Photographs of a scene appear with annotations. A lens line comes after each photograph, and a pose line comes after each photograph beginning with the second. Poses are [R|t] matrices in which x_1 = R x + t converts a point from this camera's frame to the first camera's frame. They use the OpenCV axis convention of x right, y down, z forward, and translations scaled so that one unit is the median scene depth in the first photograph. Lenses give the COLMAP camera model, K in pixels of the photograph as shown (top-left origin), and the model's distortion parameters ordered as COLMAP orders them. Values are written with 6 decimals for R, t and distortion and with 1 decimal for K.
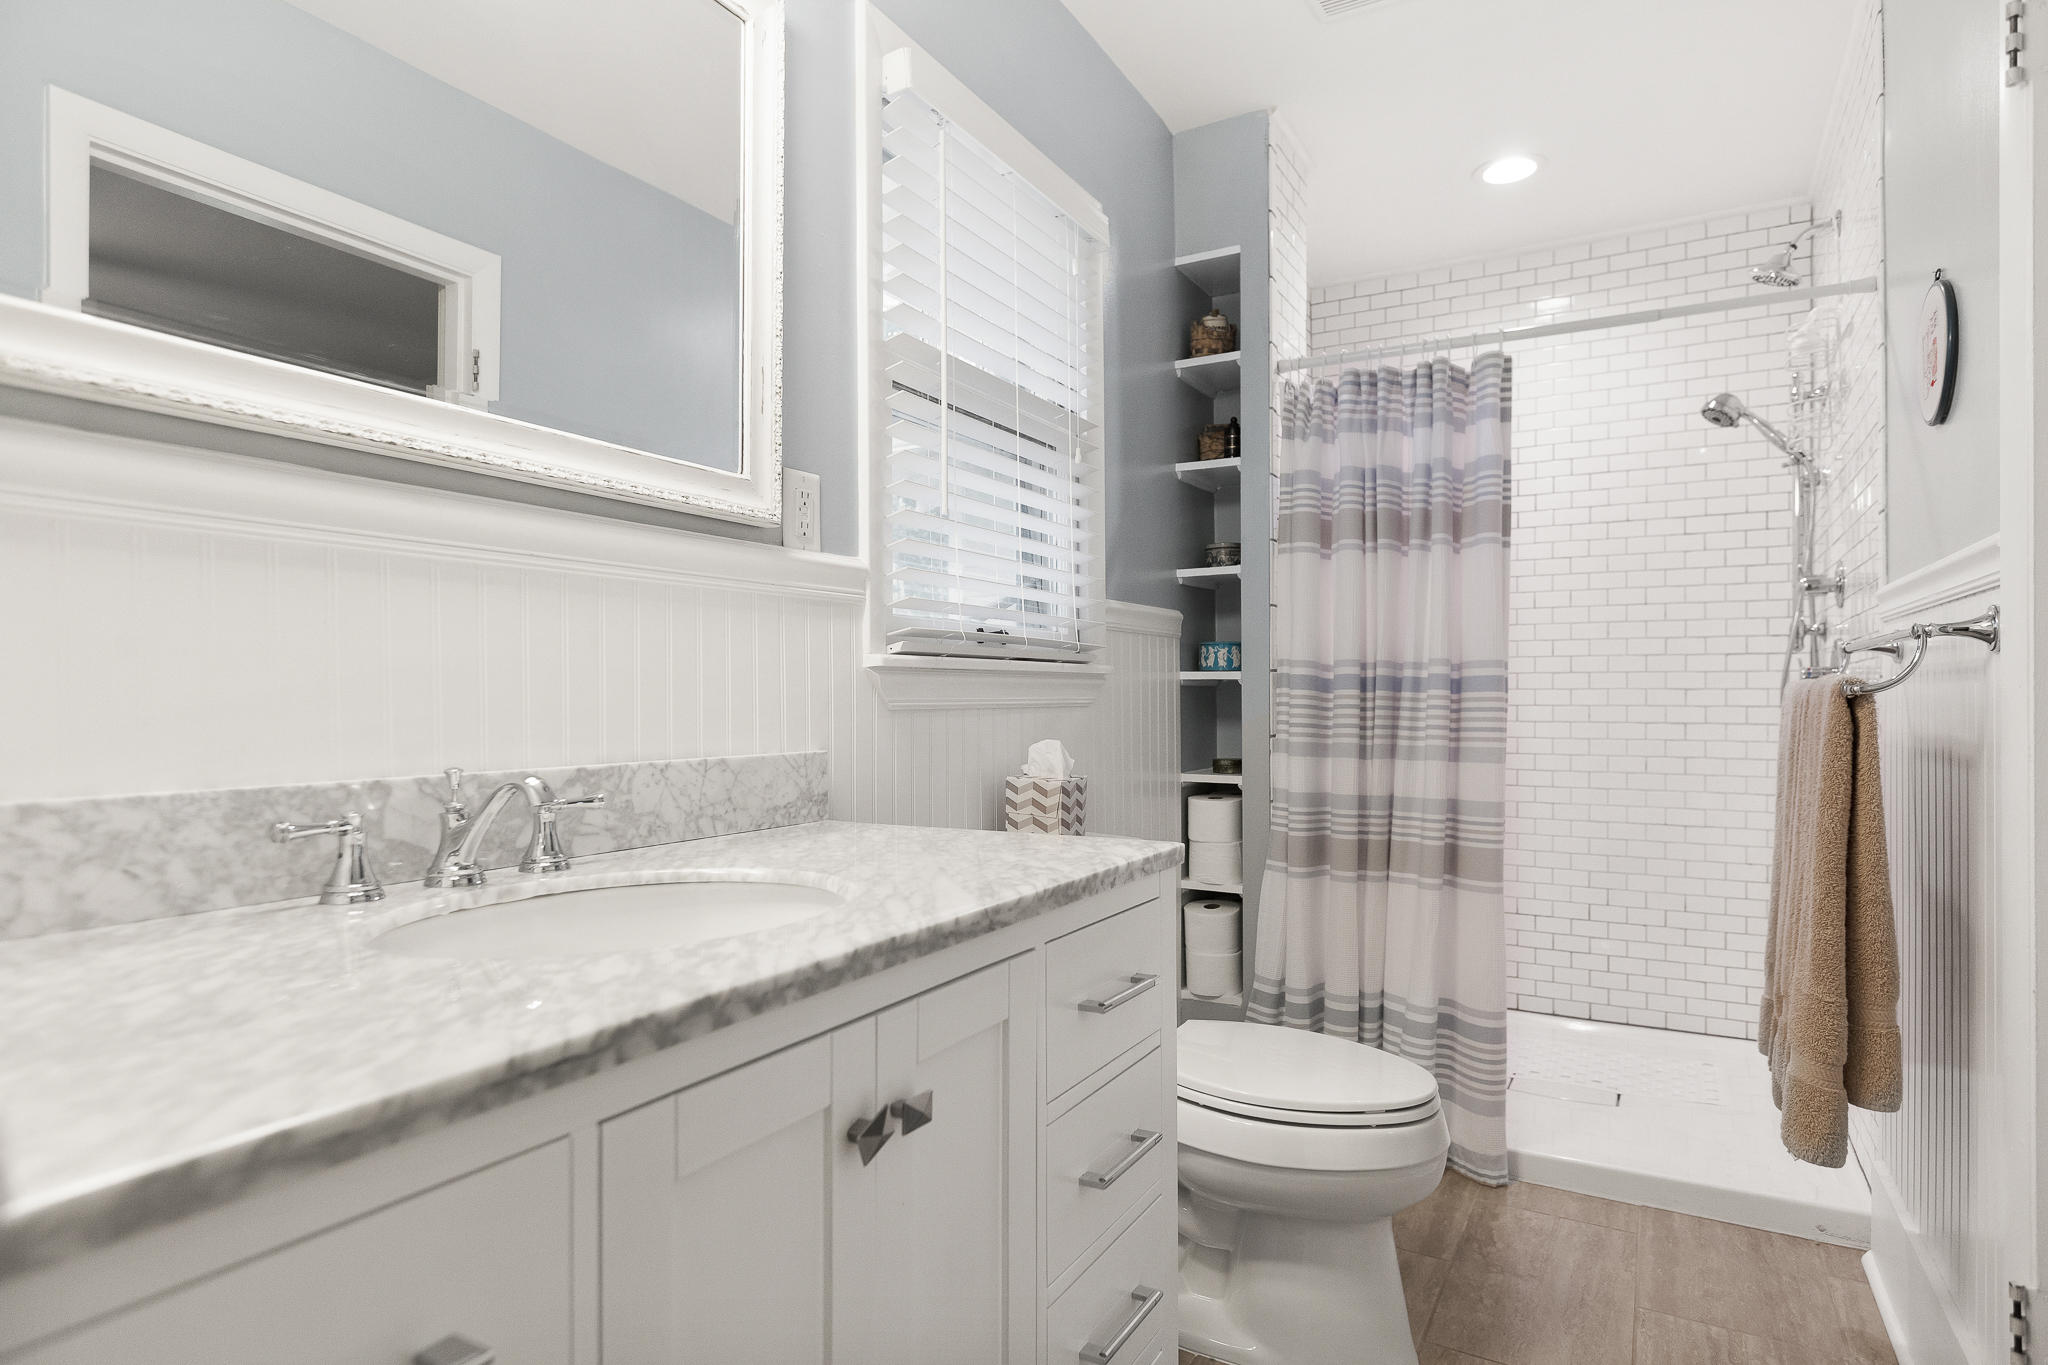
lens RADIAL K [[1152.4, 0, 1024.6], [0, 1152.4, 694.8], [0, 0, 1]] dist [0.001357, 0.000022]
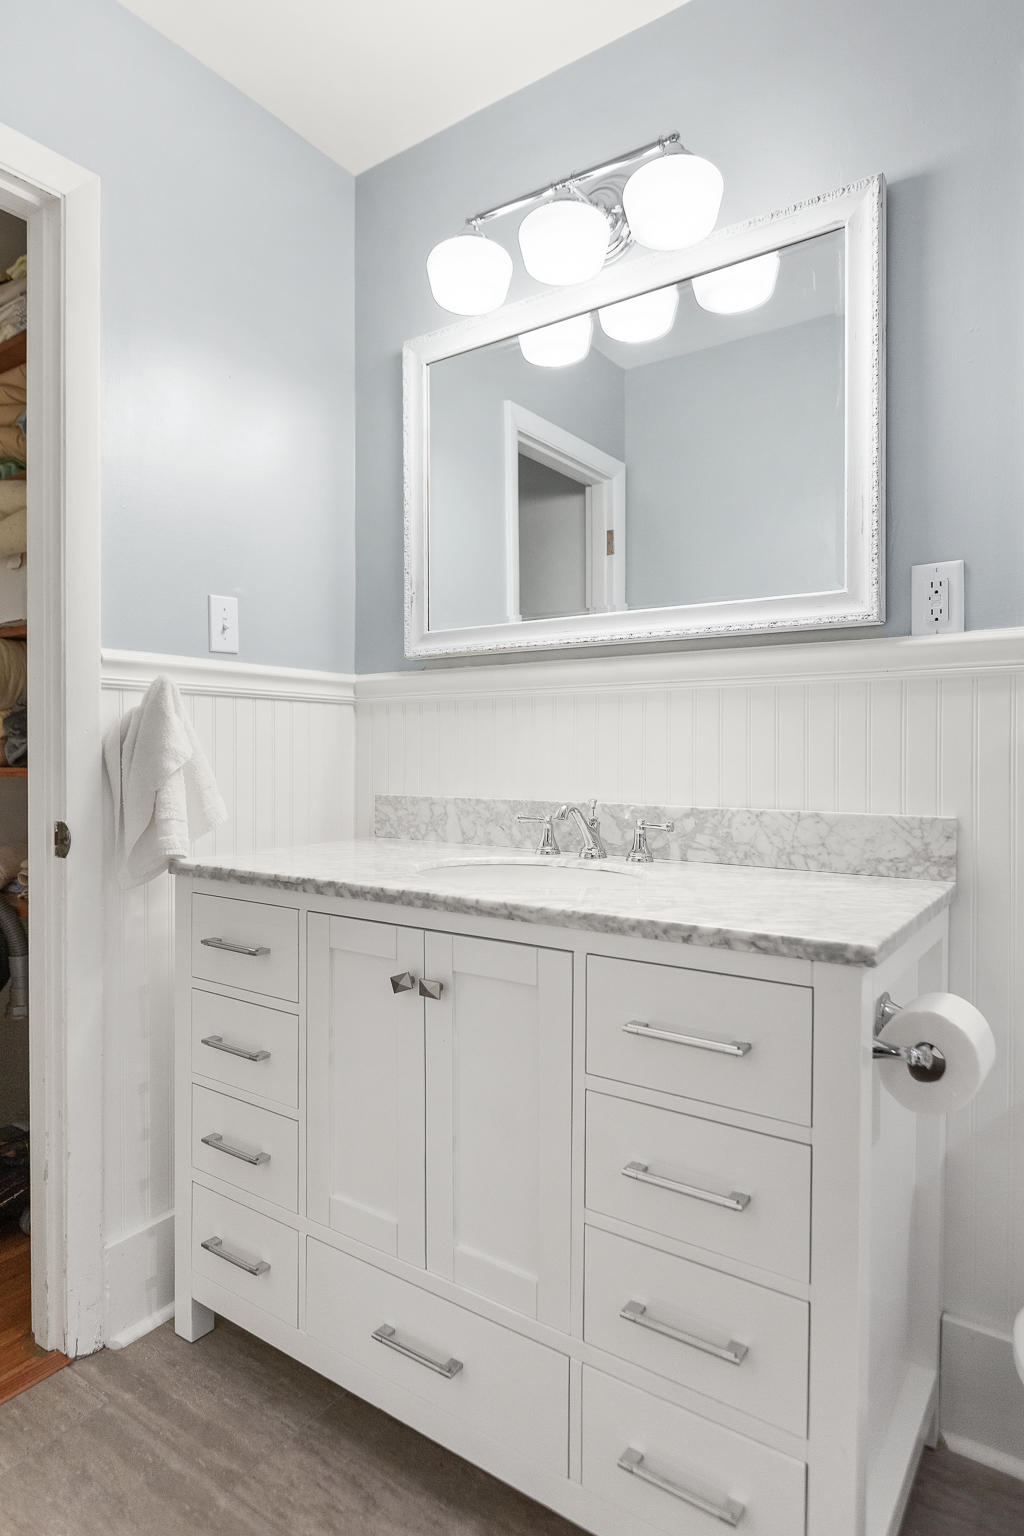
lens RADIAL K [[887.5, 0, 510.7], [0, 887.5, 761.7], [0, 0, 1]] dist [0.000983, 0.001621]
pose [[-0.114166, 0.009845, -0.993413, 0.896783], [-0.001209, 0.999949, 0.010049, -0.014363], [0.993461, 0.002348, -0.114149, 0.883722]]
